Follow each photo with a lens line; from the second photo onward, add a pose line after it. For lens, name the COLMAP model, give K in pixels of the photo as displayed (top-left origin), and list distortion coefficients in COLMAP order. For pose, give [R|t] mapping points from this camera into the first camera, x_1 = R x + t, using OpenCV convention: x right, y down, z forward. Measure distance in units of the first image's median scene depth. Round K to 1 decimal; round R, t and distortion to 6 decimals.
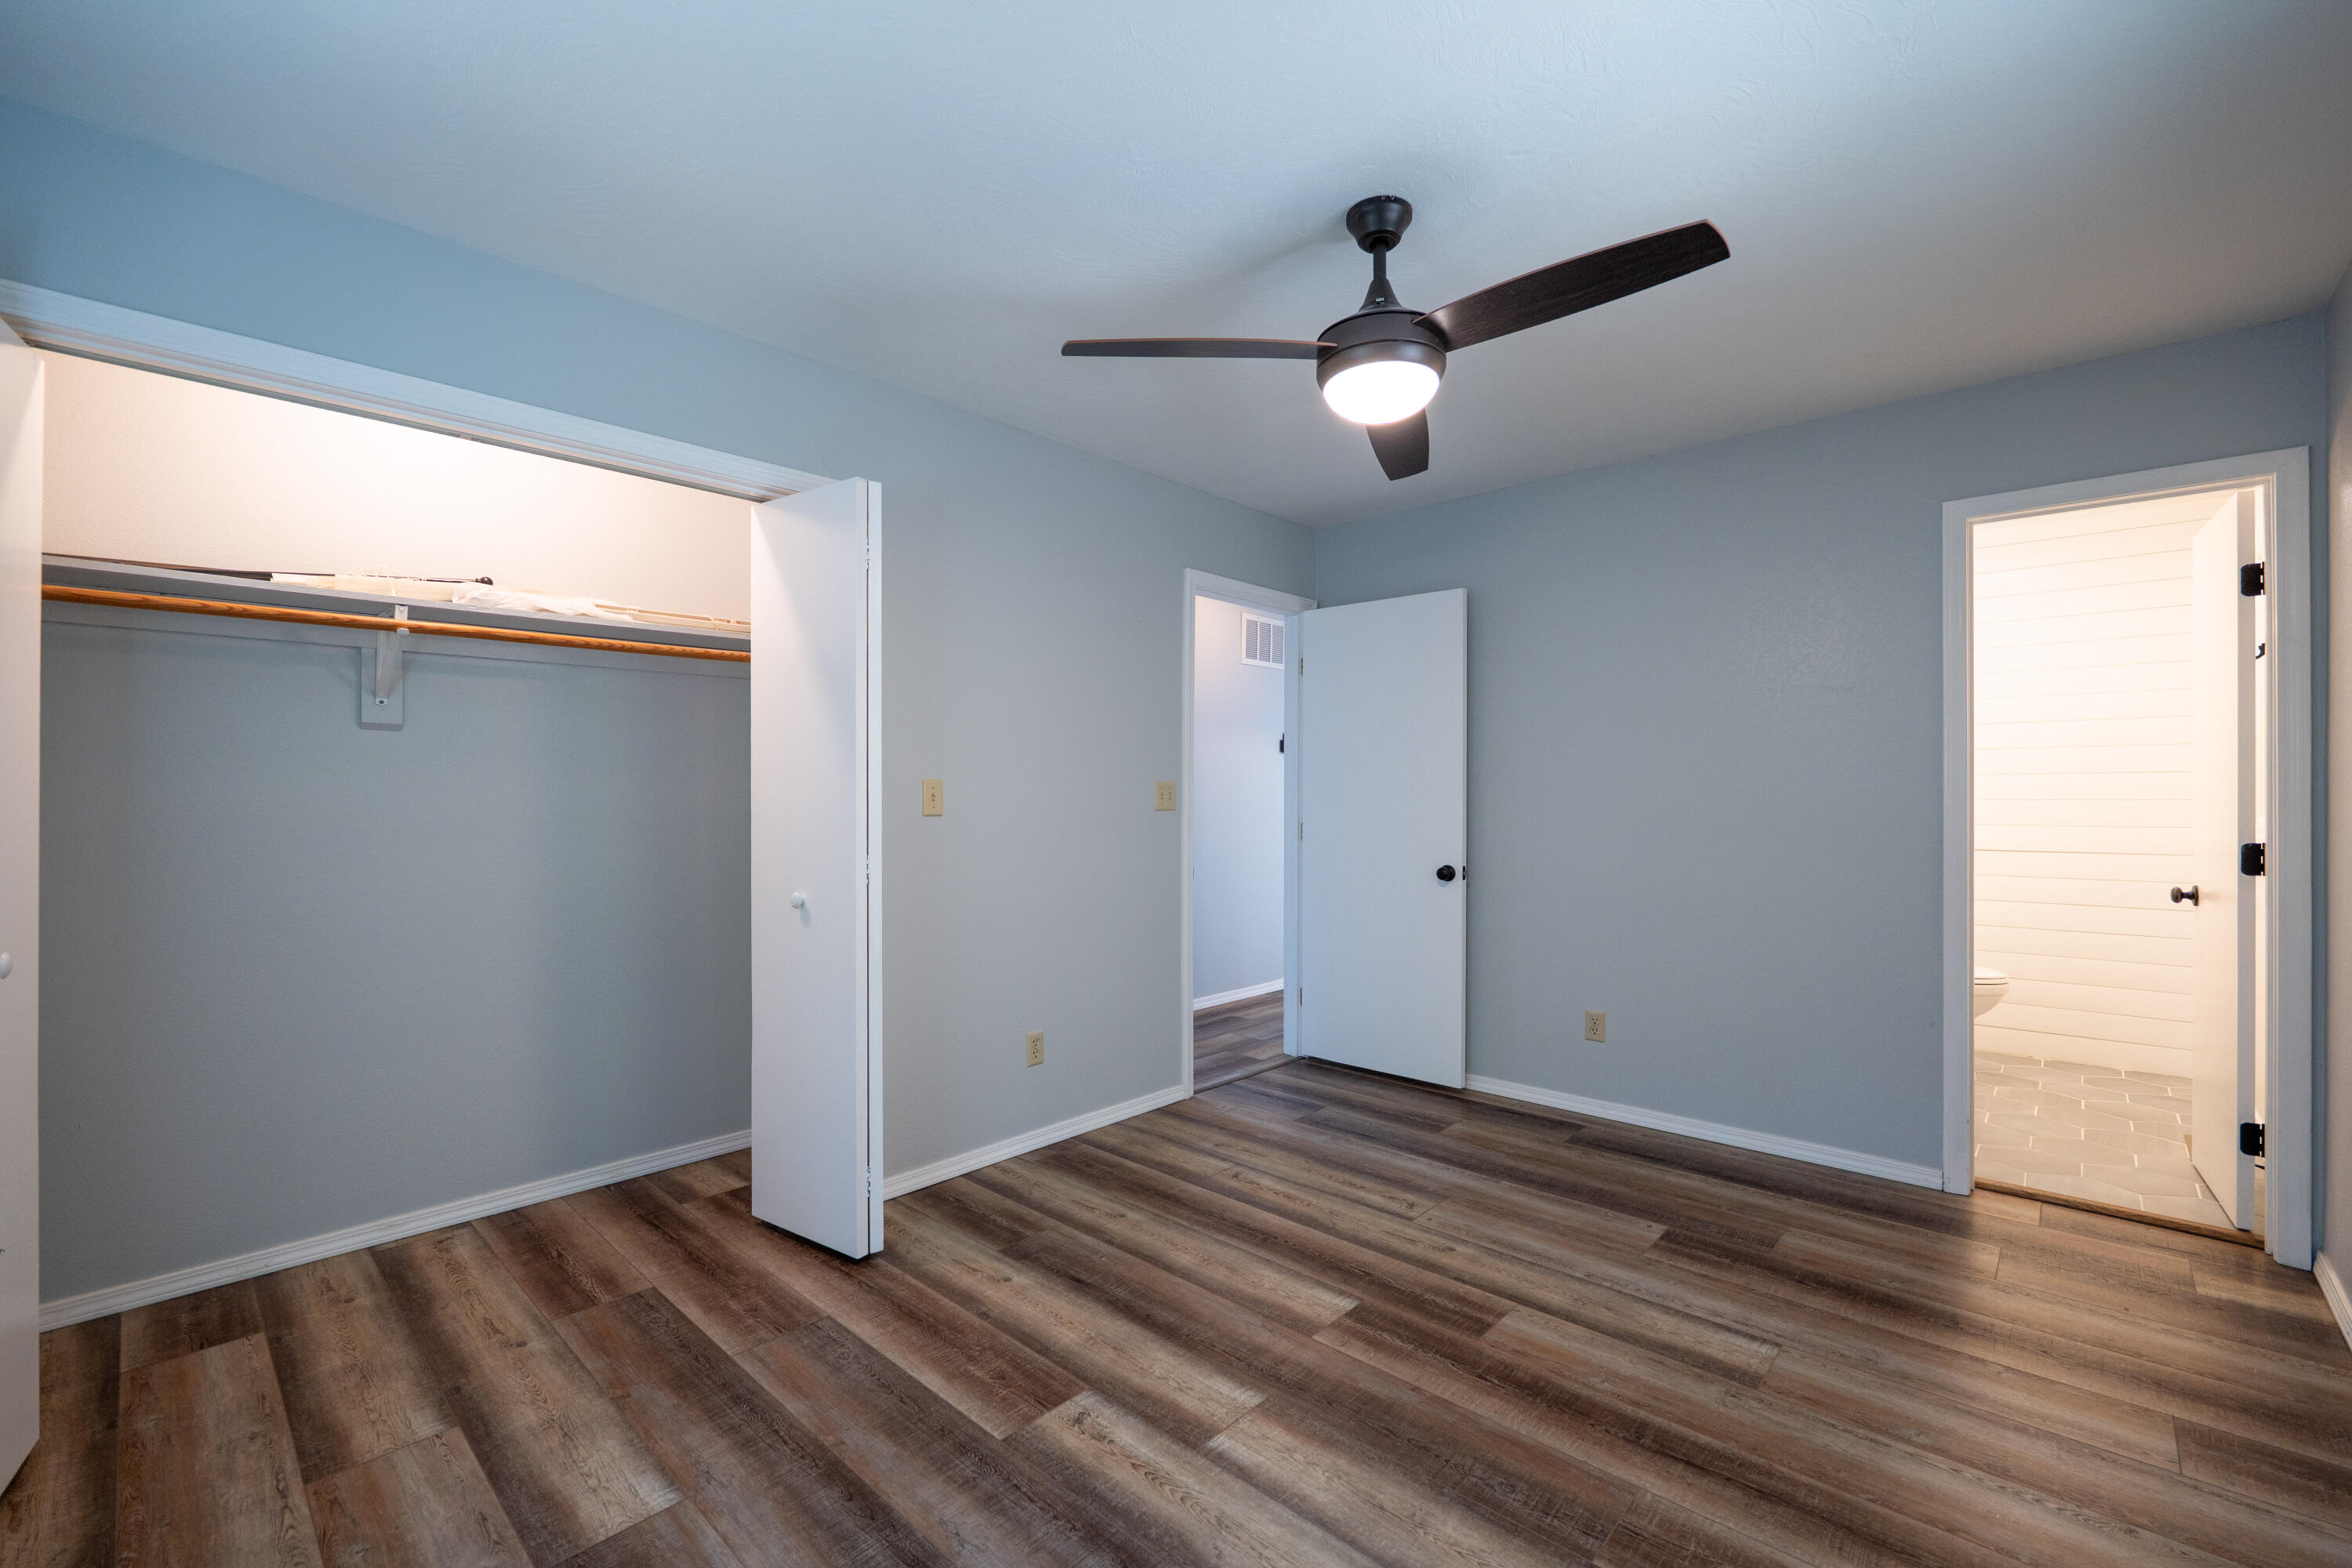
lens RADIAL K [[963.6, 0, 1175.0], [0, 963.6, 785.4], [0, 0, 1]] dist [-0.000450, -0.000406]
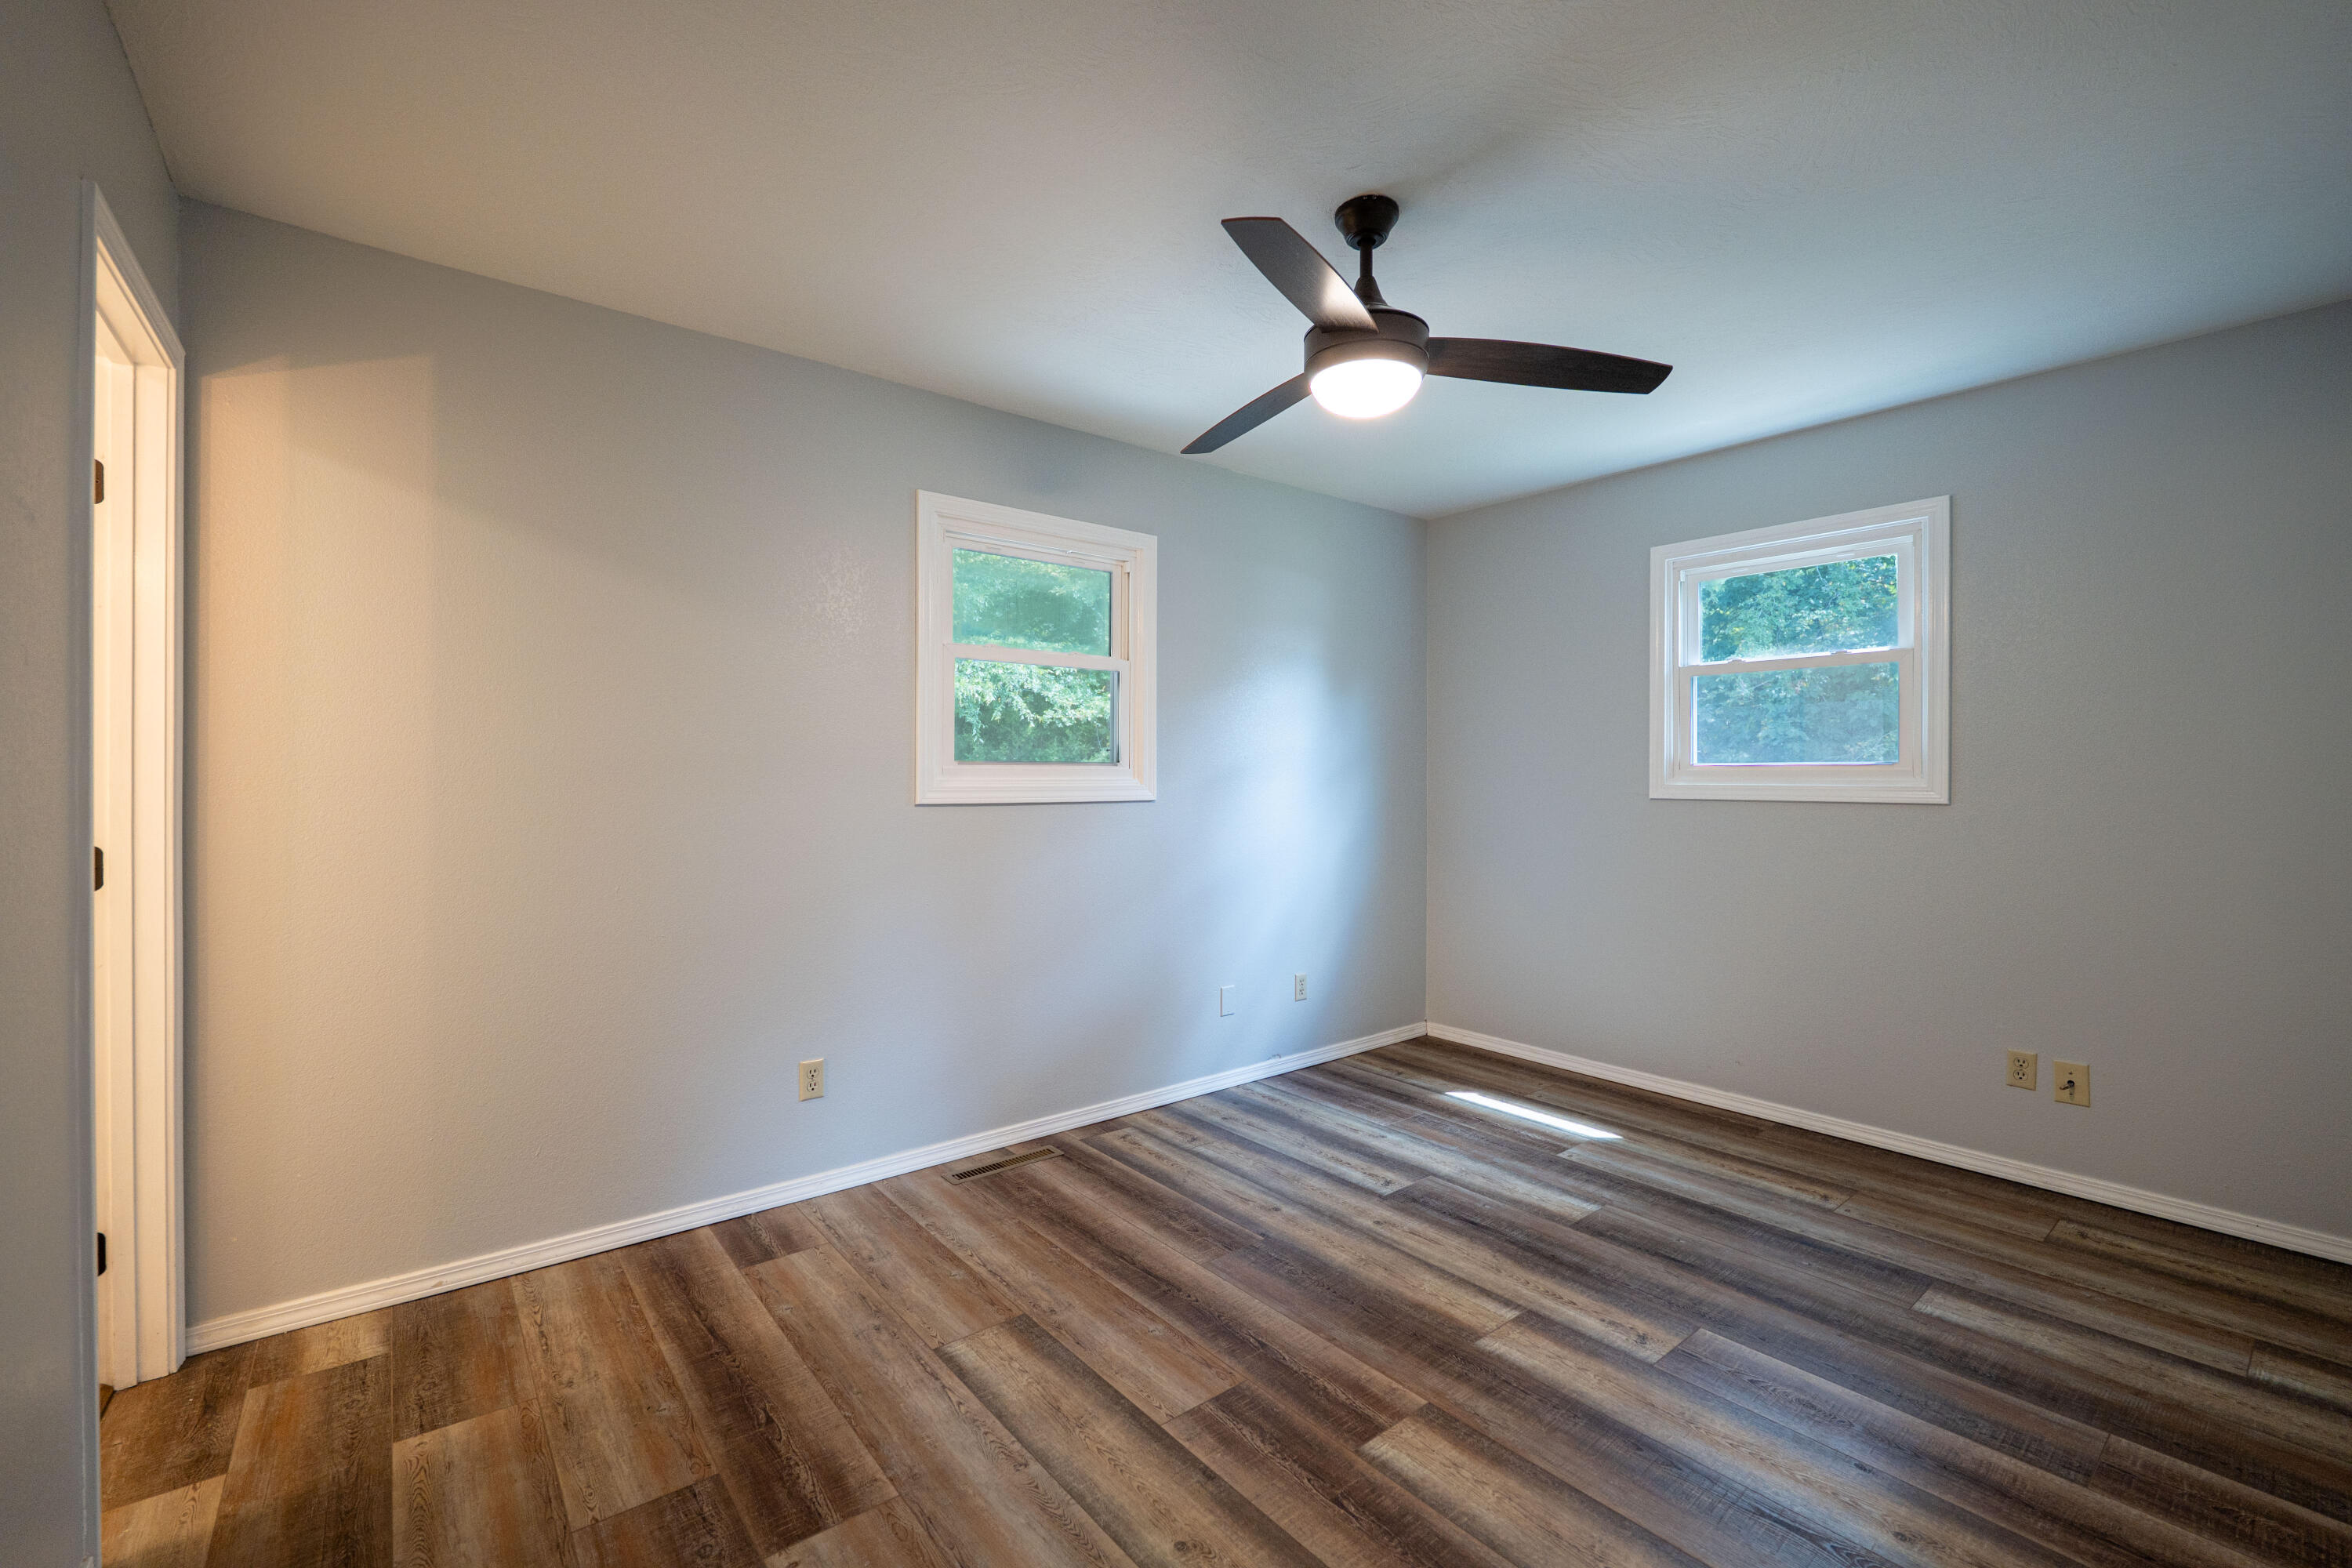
lens RADIAL K [[963.6, 0, 1176.2], [0, 963.6, 780.3], [0, 0, 1]] dist [-0.000450, -0.000406]
pose [[-0.989302, -0.005890, 0.145760, 0.258221], [-0.005666, 0.999982, 0.001955, 0.001120], [-0.145769, 0.001108, -0.989318, 2.010827]]
